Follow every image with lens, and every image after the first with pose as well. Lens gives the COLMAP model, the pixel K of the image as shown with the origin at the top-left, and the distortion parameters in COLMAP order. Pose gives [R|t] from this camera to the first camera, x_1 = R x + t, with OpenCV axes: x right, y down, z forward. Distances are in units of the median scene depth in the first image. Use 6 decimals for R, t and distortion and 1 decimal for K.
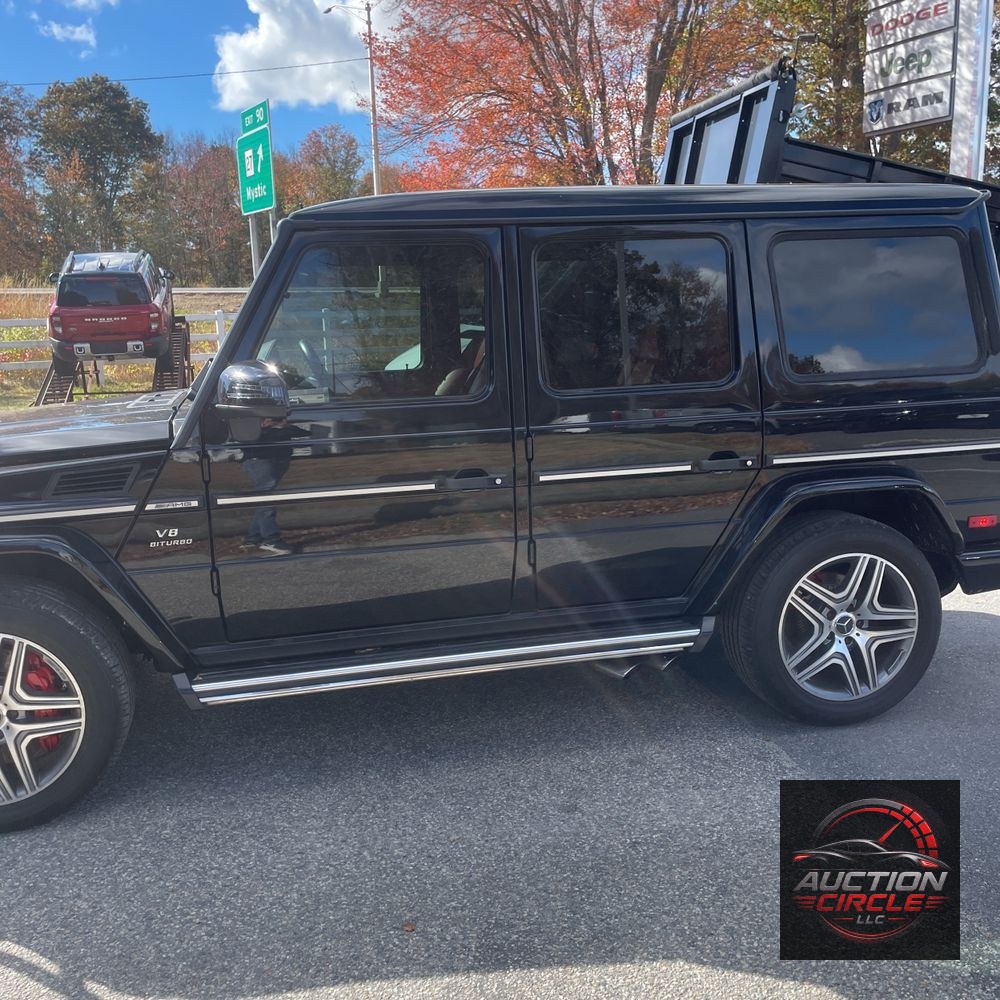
lens RADIAL K [[1009.1, 0, 504.3], [0, 1009.1, 481.9], [0, 0, 1]] dist [0.092611, -0.127277]
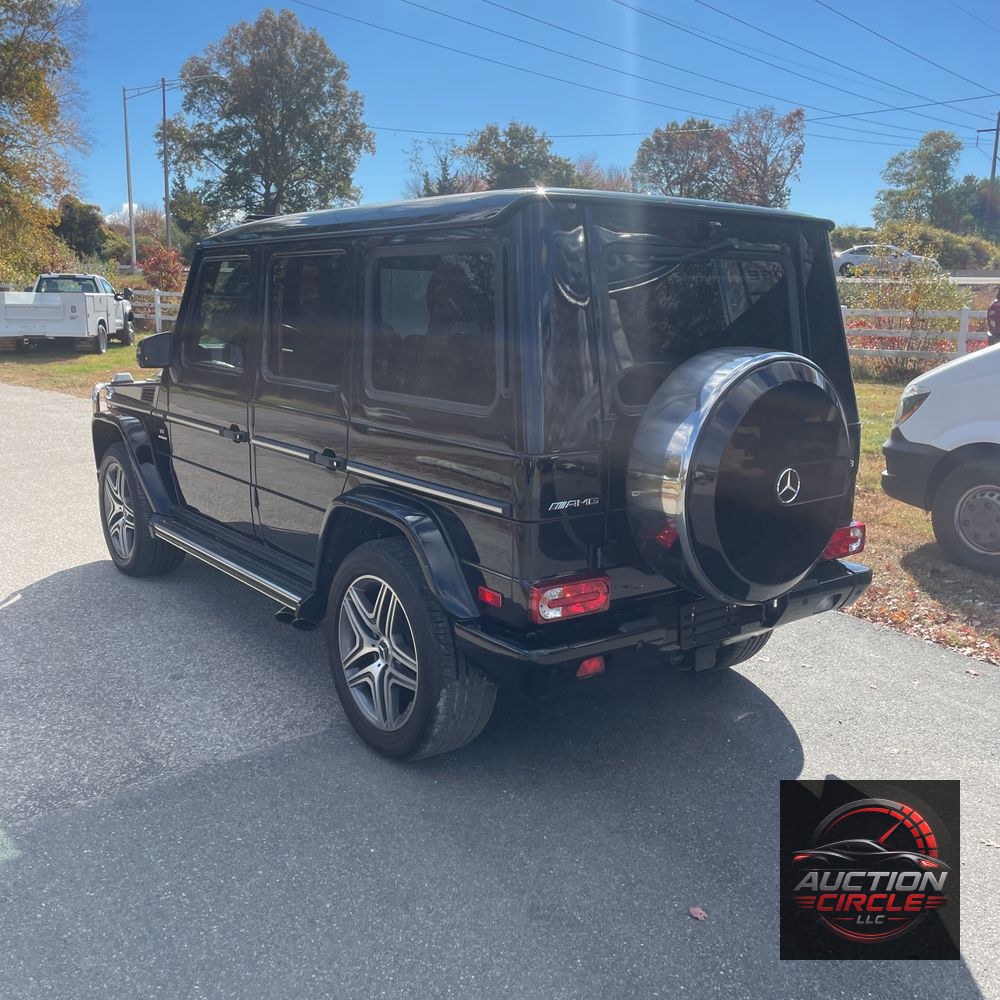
lens RADIAL K [[1009.1, 0, 504.3], [0, 1009.1, 481.9], [0, 0, 1]] dist [0.092611, -0.127277]
pose [[0.417524, 0.194169, -0.887678, 0.148360], [-0.182671, 0.974895, 0.127327, -0.019713], [0.890115, 0.108991, 0.442511, 0.080762]]
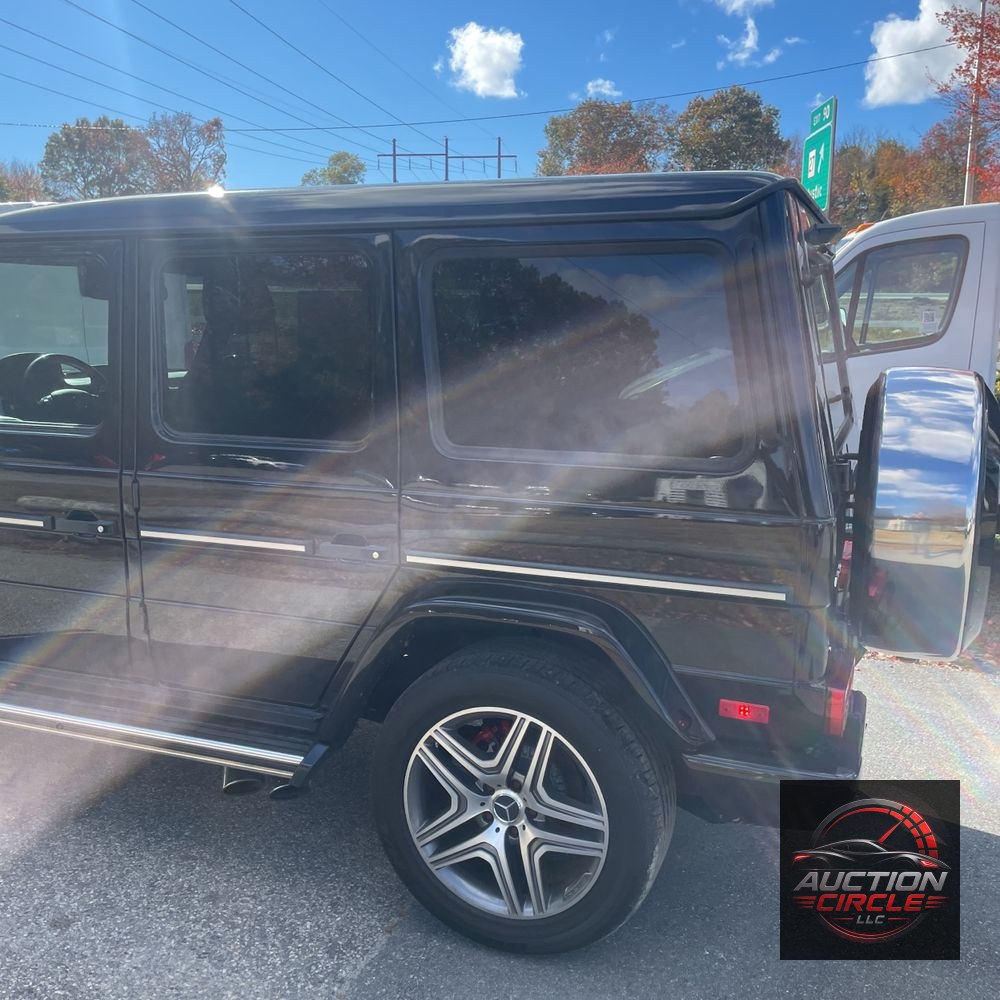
lens RADIAL K [[1009.1, 0, 504.3], [0, 1009.1, 481.9], [0, 0, 1]] dist [0.092611, -0.127277]
pose [[0.827903, 0.123001, -0.547218, 0.084091], [-0.124520, 0.991617, 0.034500, -0.012758], [0.546874, 0.039577, 0.836279, 0.050460]]
